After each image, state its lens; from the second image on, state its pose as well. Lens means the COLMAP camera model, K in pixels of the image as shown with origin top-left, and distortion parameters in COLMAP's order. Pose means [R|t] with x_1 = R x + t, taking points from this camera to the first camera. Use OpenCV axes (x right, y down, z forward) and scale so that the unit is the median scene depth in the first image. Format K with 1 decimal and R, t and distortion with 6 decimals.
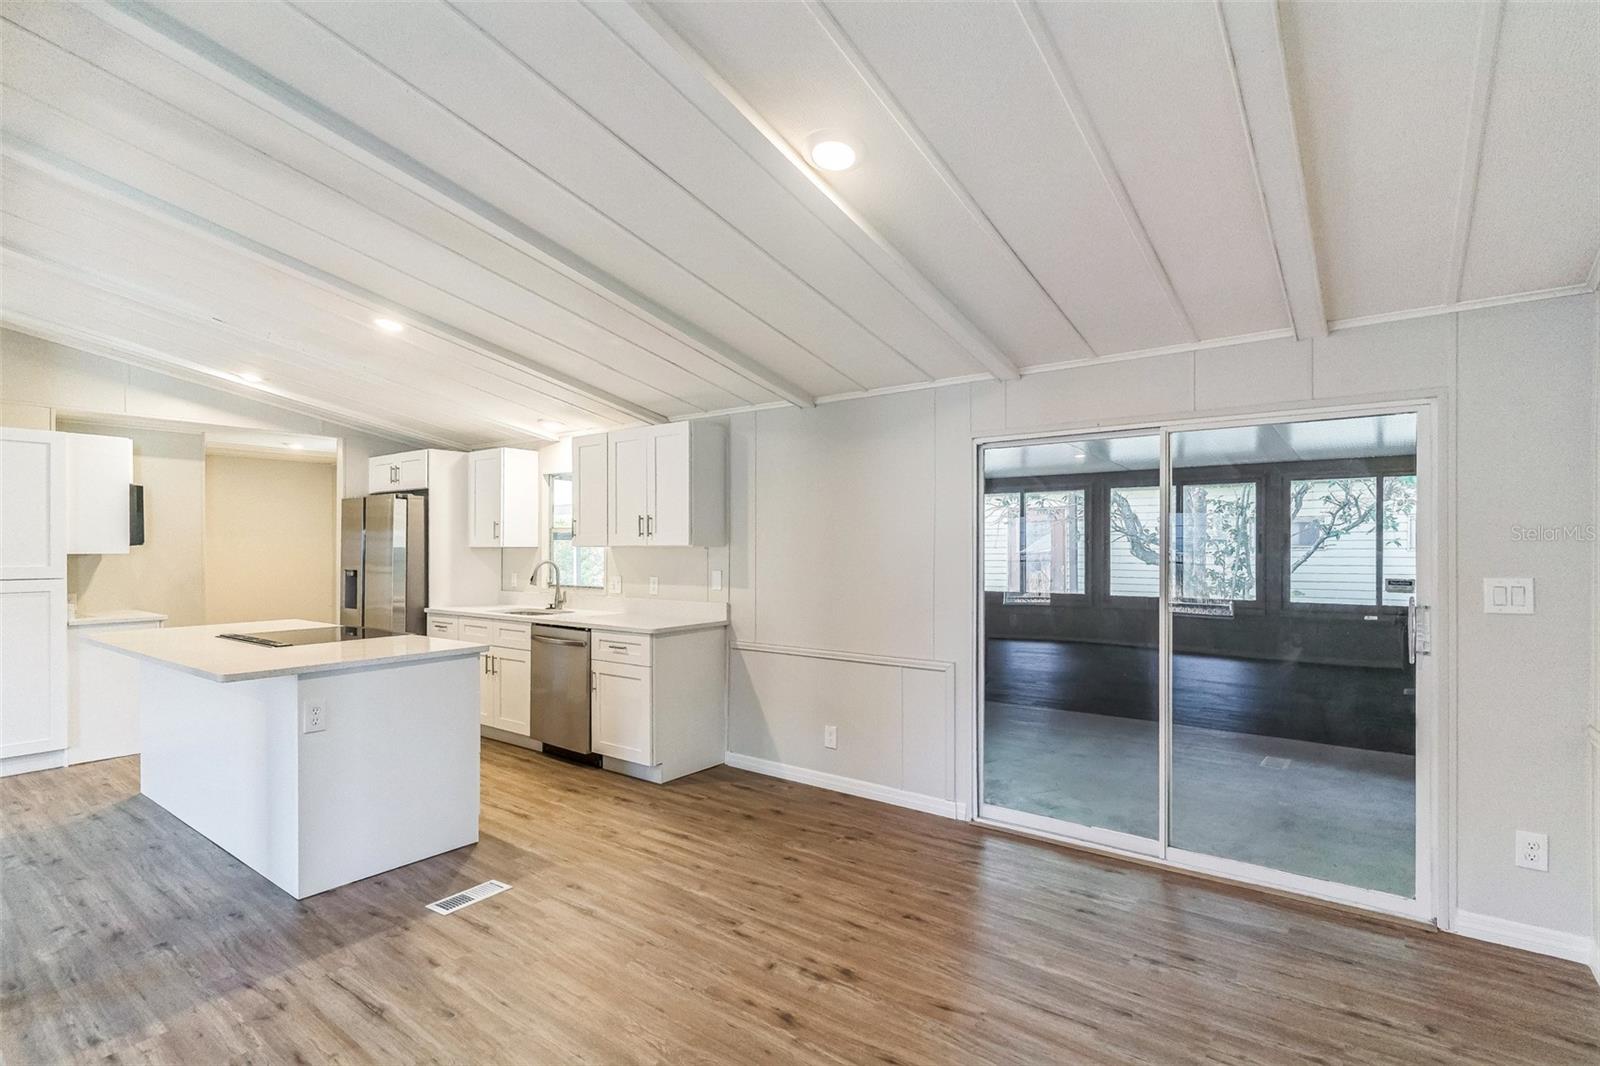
lens RADIAL K [[772.2, 0, 790.0], [0, 772.2, 545.8], [0, 0, 1]] dist [-0.000731, -0.000709]
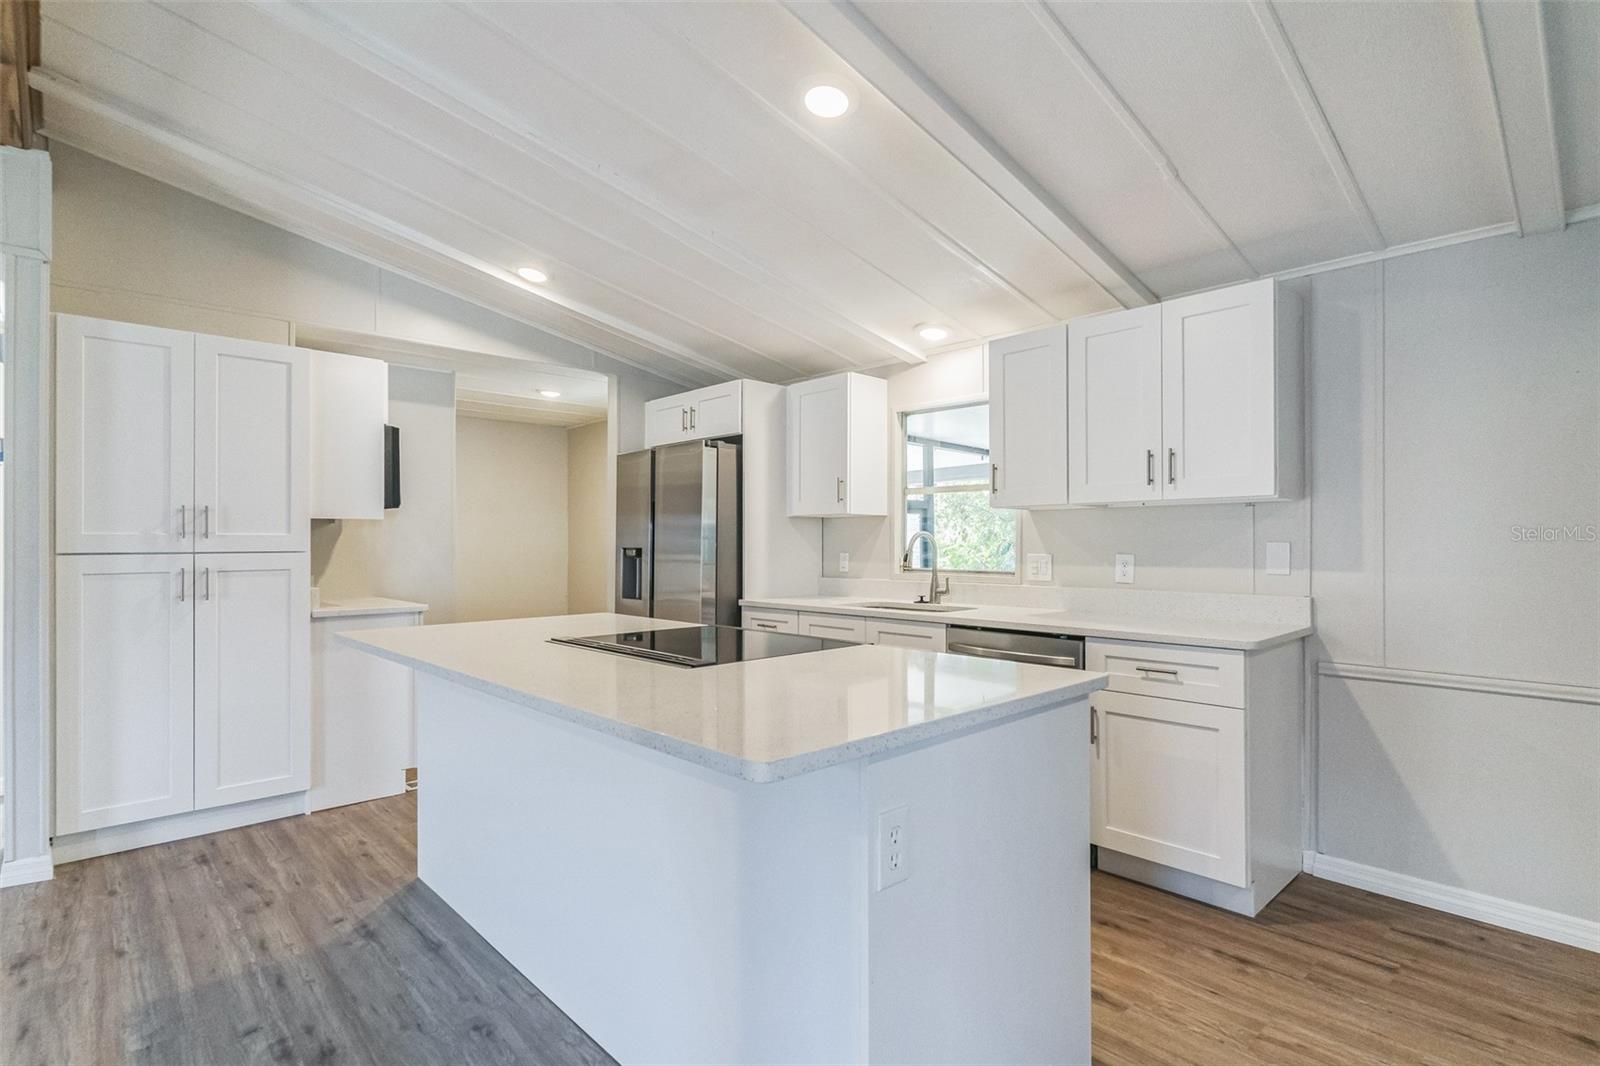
lens RADIAL K [[780.3, 0, 789.8], [0, 780.3, 538.0], [0, 0, 1]] dist [0.000935, -0.000038]
pose [[0.986274, -0.000854, -0.165112, -0.405892], [0.000092, 0.999989, -0.004619, 0.035327], [0.165114, 0.004540, 0.986264, 0.384250]]
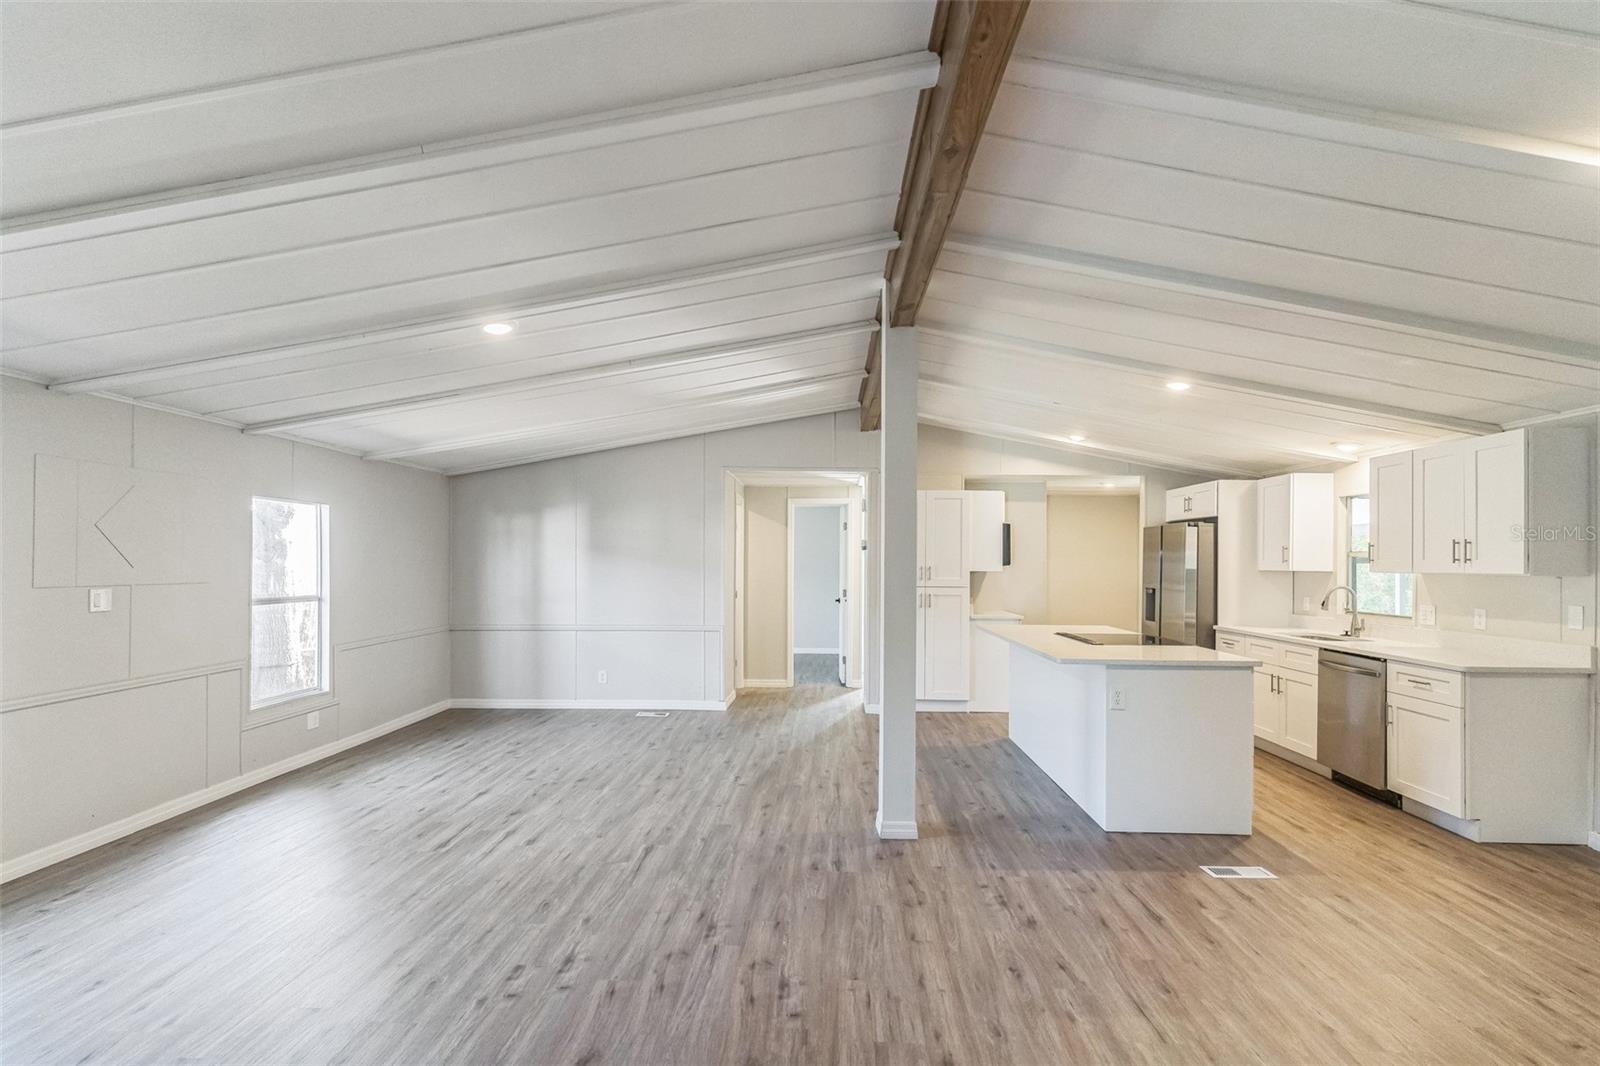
lens RADIAL K [[769.2, 0, 801.8], [0, 769.2, 552.4], [0, 0, 1]] dist [0.002179, 0.000523]
pose [[0.580766, -0.002044, -0.814068, 0.103606], [-0.009475, 0.999912, -0.009270, -0.009546], [0.814015, 0.013097, 0.580696, -0.151903]]
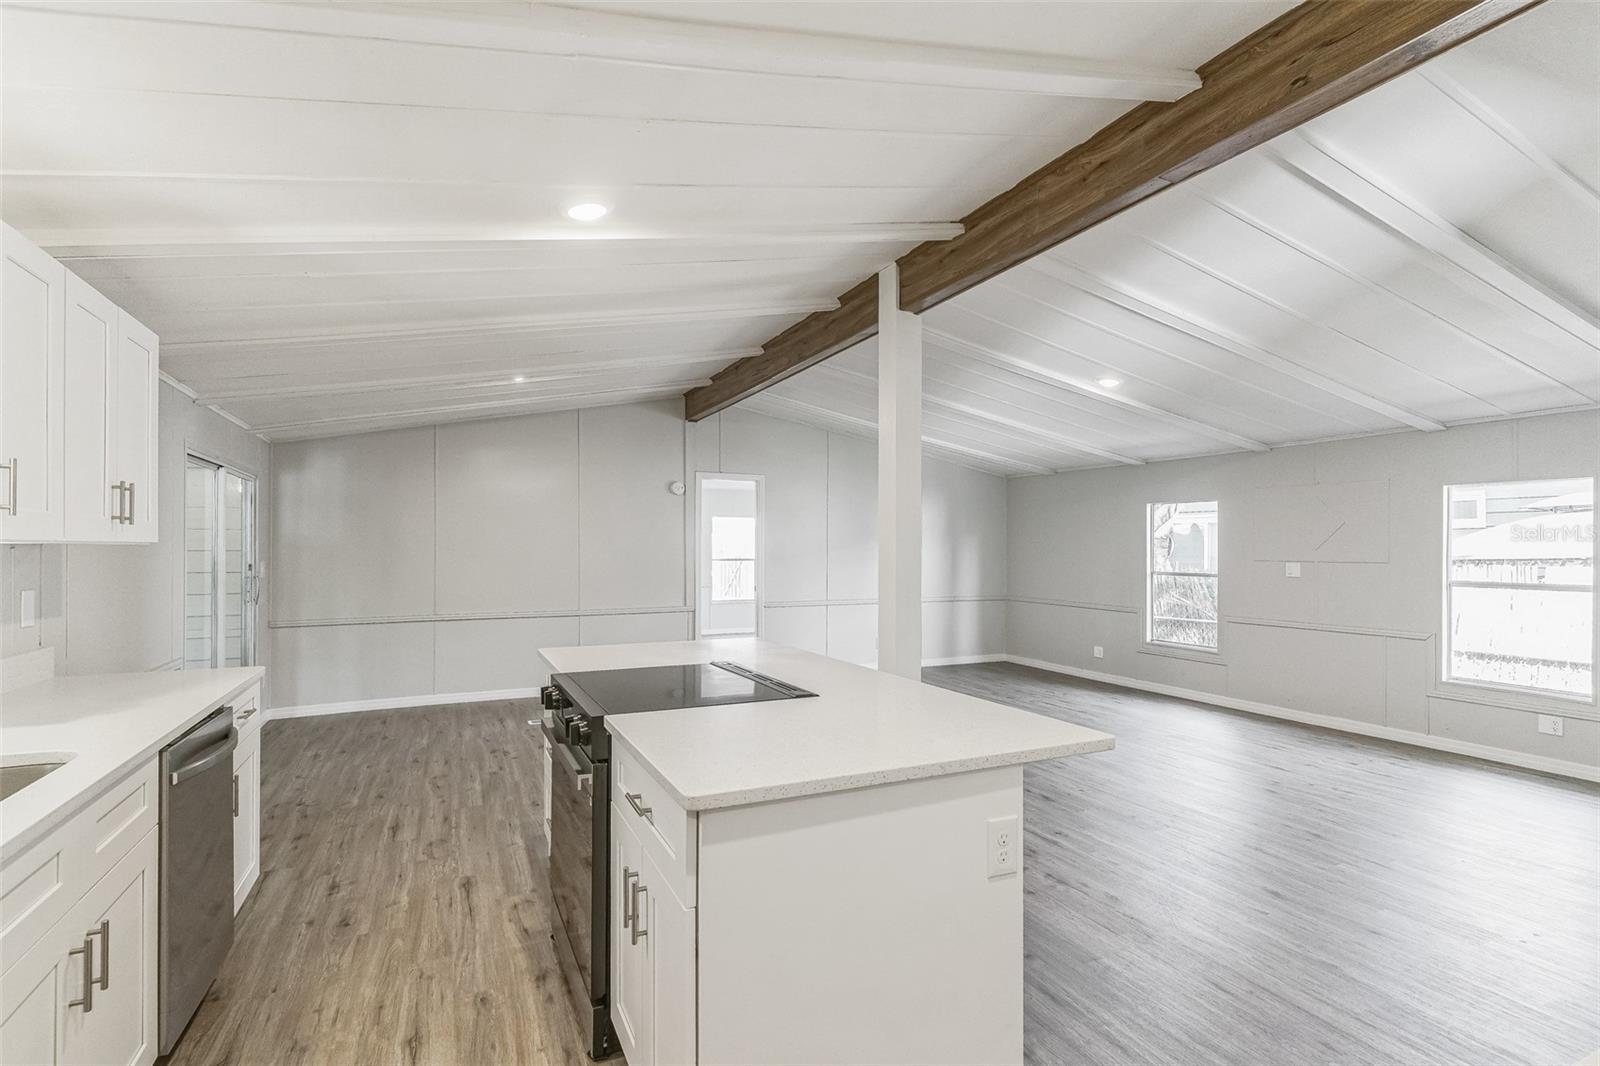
lens RADIAL K [[760.6, 0, 794.7], [0, 760.6, 539.3], [0, 0, 1]] dist [0.001667, -0.000303]
pose [[-0.886086, 0.008586, 0.463441, -0.882787], [0.002234, 0.999896, -0.014254, 0.007371], [-0.463515, -0.011595, -0.886013, 1.349299]]
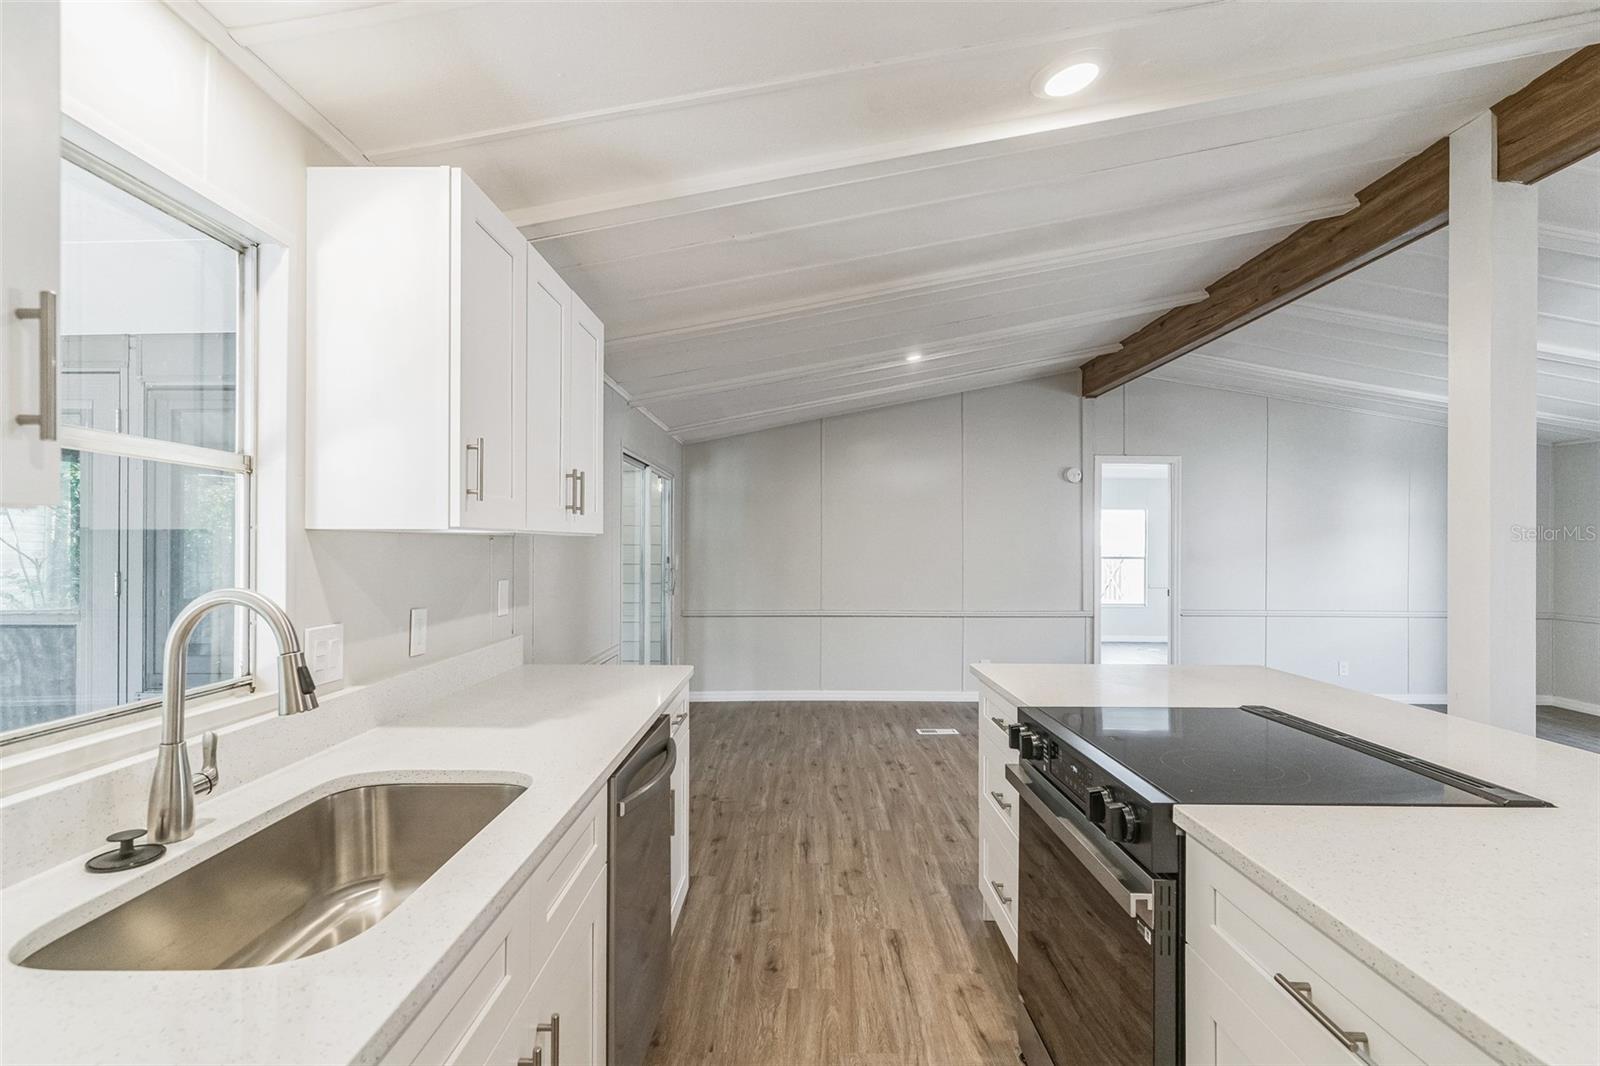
lens RADIAL K [[758.8, 0, 800.0], [0, 758.8, 533.0], [0, 0, 1]] dist [-0.002470, -0.000029]
pose [[-0.607044, 0.012603, 0.794568, -0.716452], [-0.003540, 0.999821, -0.018563, 0.010100], [-0.794660, -0.014081, -0.606891, 1.284420]]
